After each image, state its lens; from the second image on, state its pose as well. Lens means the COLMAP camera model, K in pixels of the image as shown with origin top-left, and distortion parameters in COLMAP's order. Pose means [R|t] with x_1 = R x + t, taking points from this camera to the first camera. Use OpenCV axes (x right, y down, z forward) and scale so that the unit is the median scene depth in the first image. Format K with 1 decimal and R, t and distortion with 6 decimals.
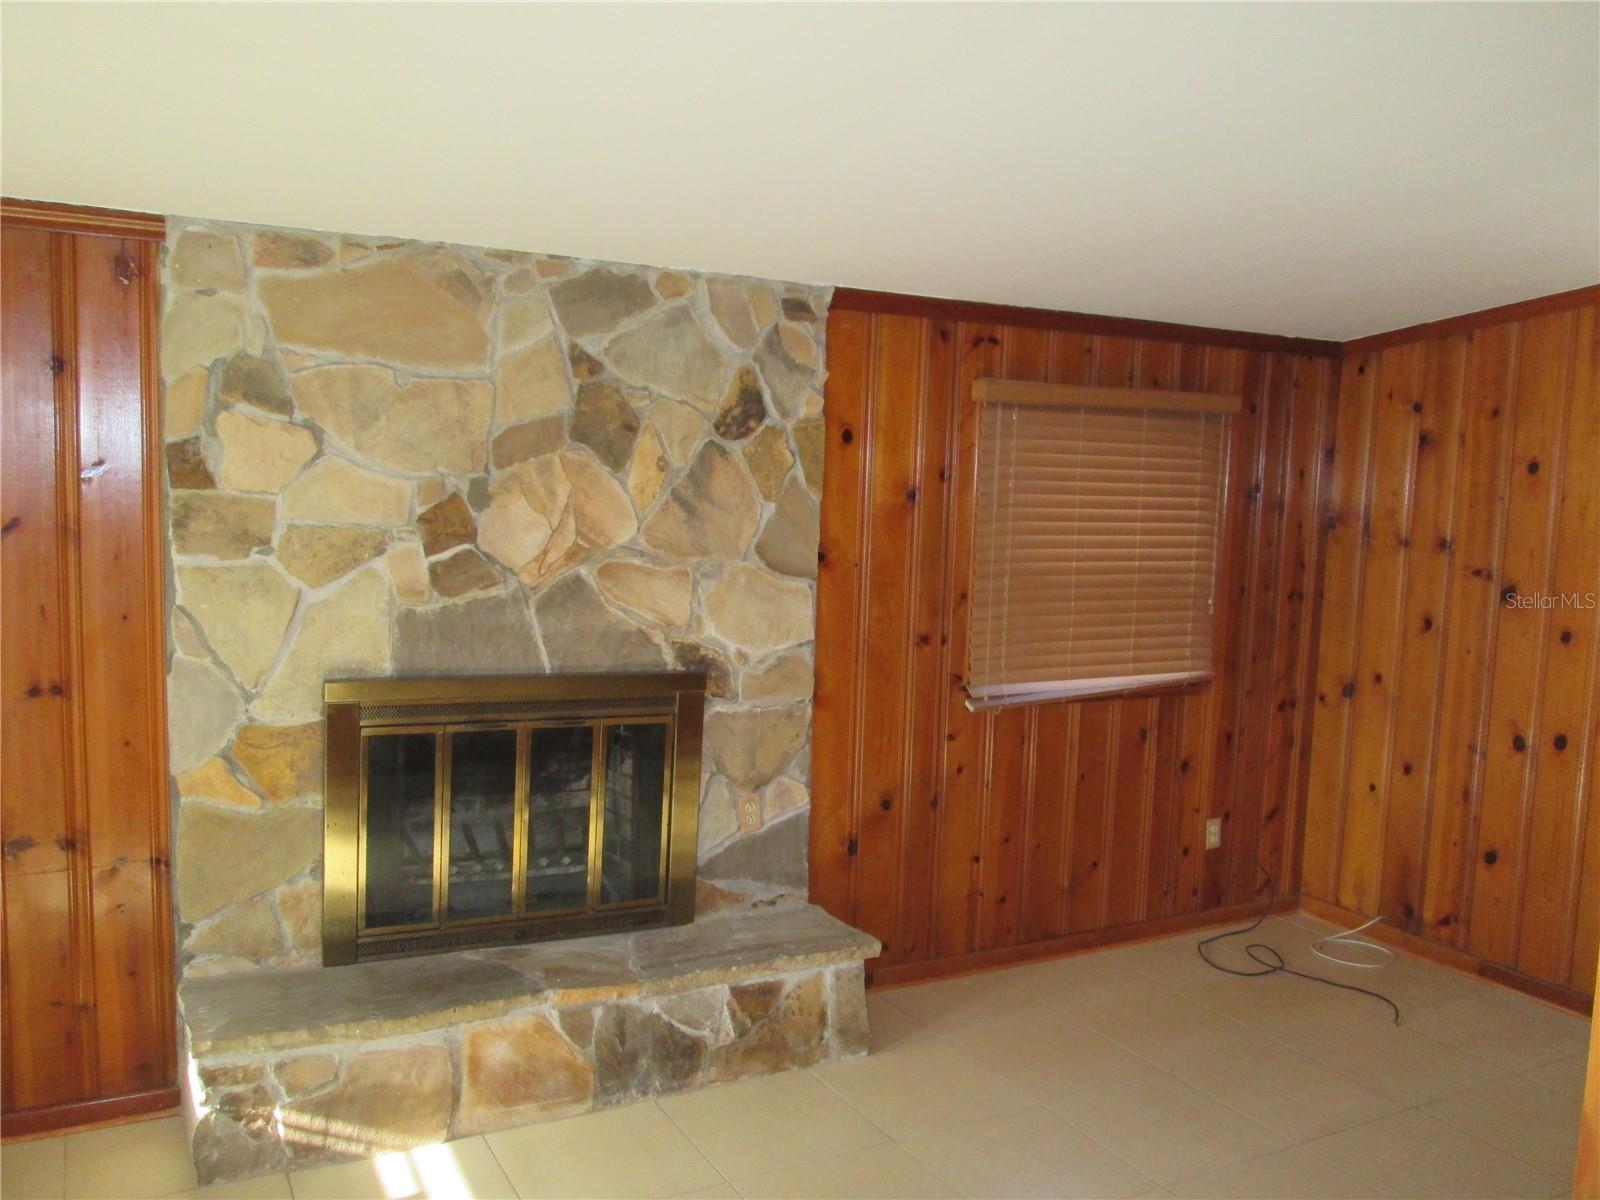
lens RADIAL K [[1315.4, 0, 795.7], [0, 1315.4, 596.1], [0, 0, 1]] dist [-0.056531, 0.016071]
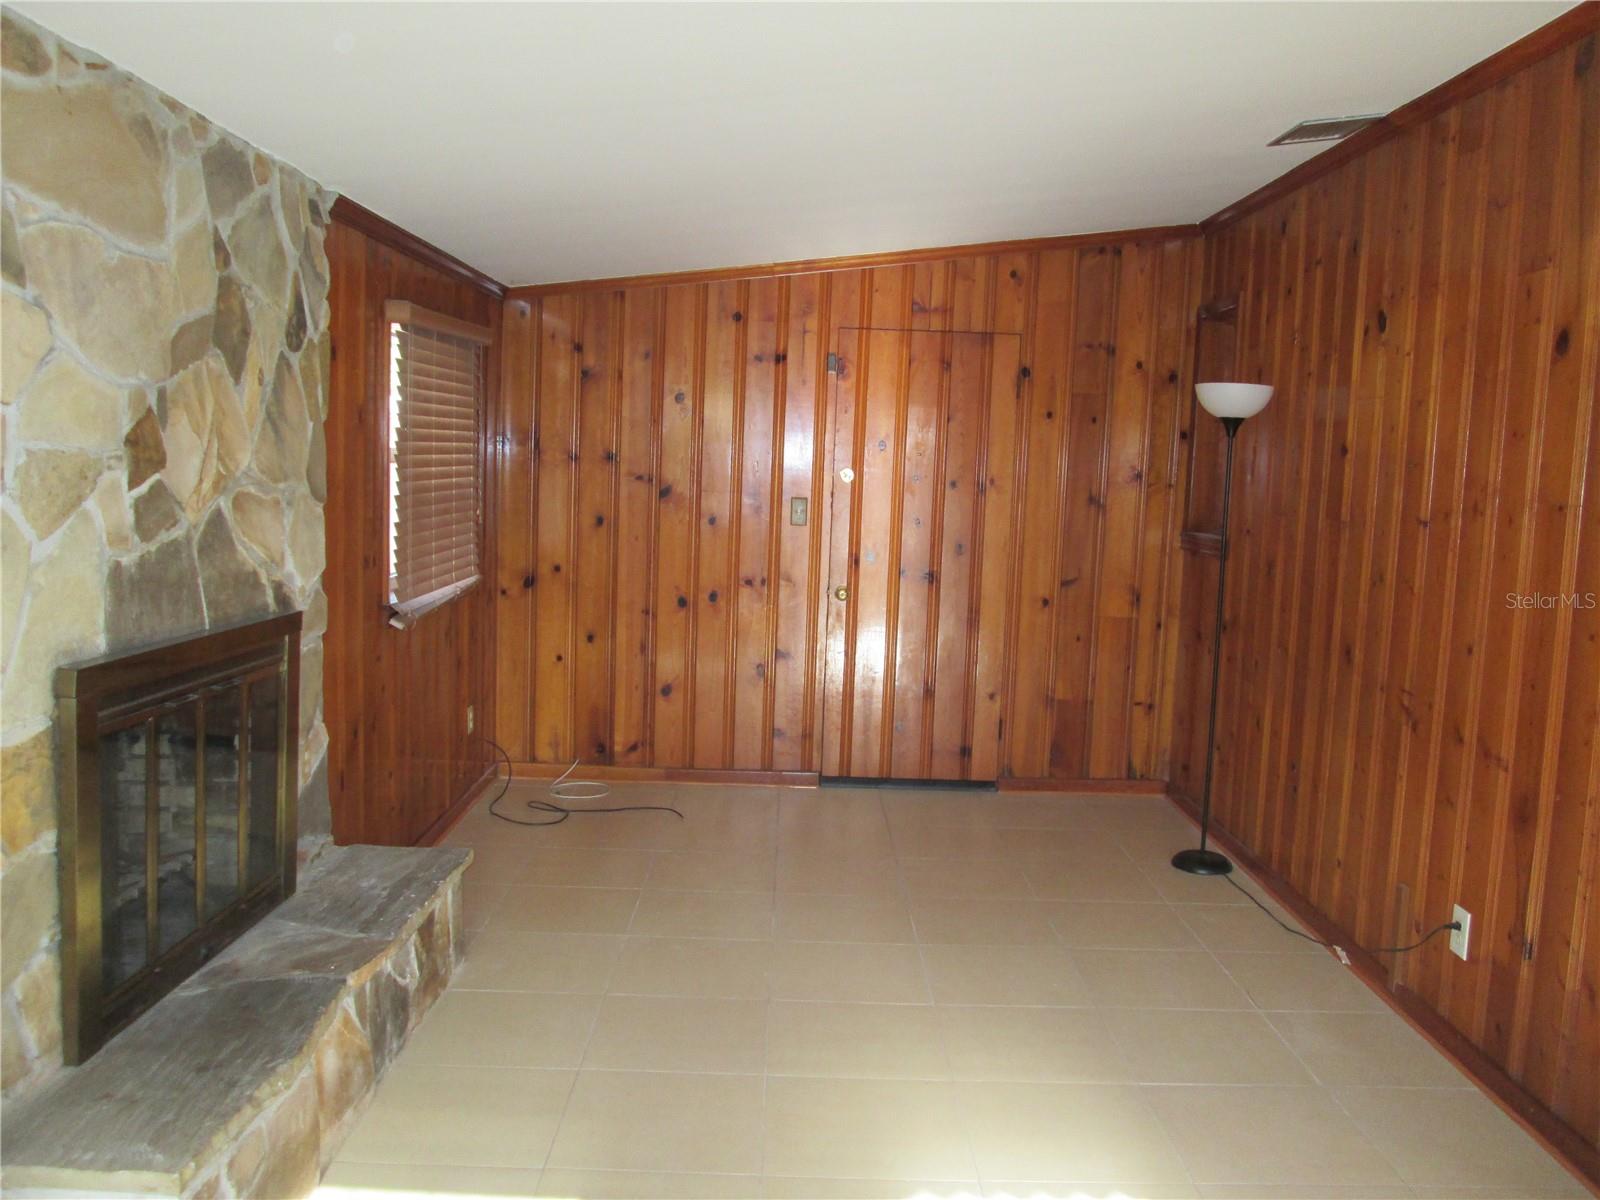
lens RADIAL K [[1315.4, 0, 806.7], [0, 1315.4, 598.6], [0, 0, 1]] dist [-0.056531, 0.016071]
pose [[0.470966, -0.111956, 0.875018, -0.725453], [0.062850, 0.993652, 0.093307, -0.012861], [-0.879910, 0.011050, 0.475013, 0.285777]]
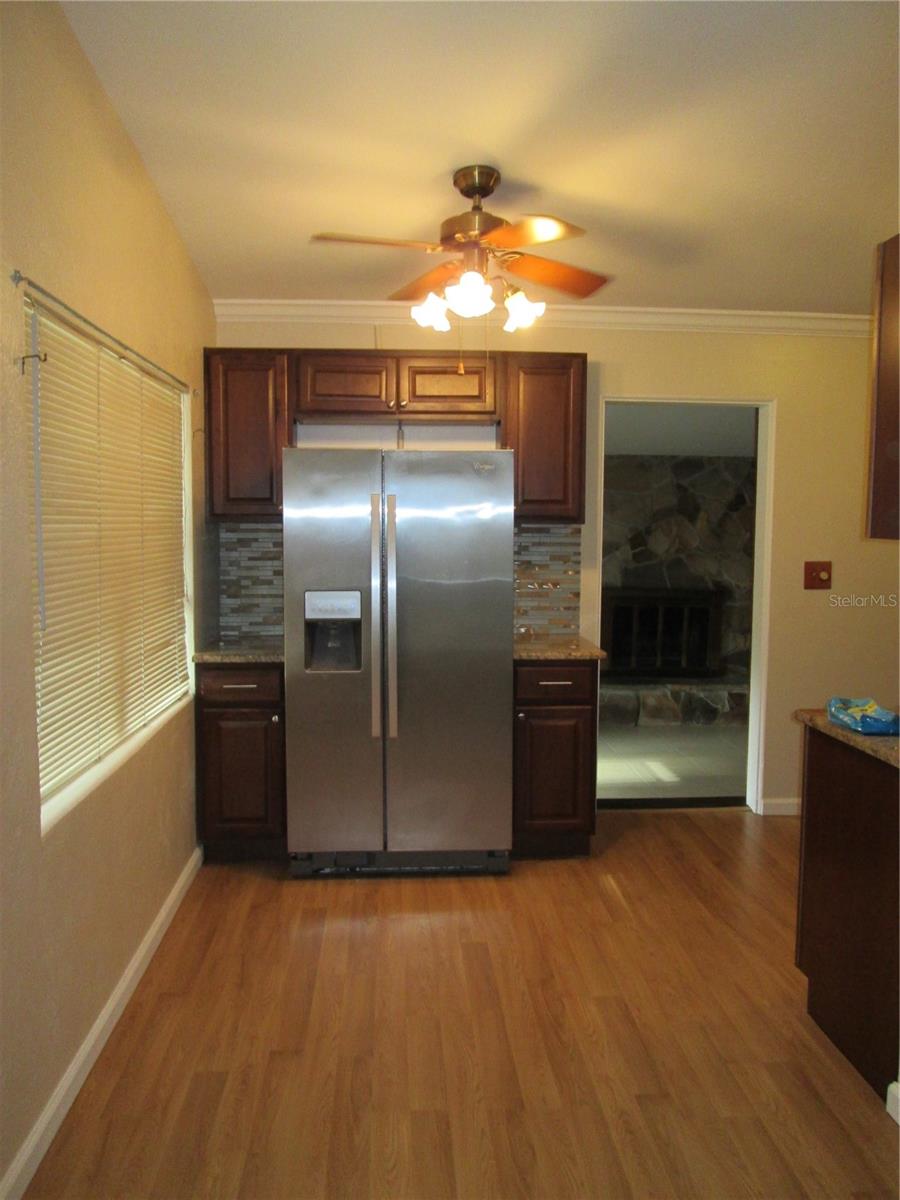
lens RADIAL K [[986.6, 0, 445.2], [0, 986.6, 598.5], [0, 0, 1]] dist [-0.056531, 0.016071]
pose [[0.903927, 0.002621, -0.427679, 0.325762], [-0.016739, 0.999432, -0.029254, 0.158310], [0.427359, 0.033602, 0.903457, -1.321773]]
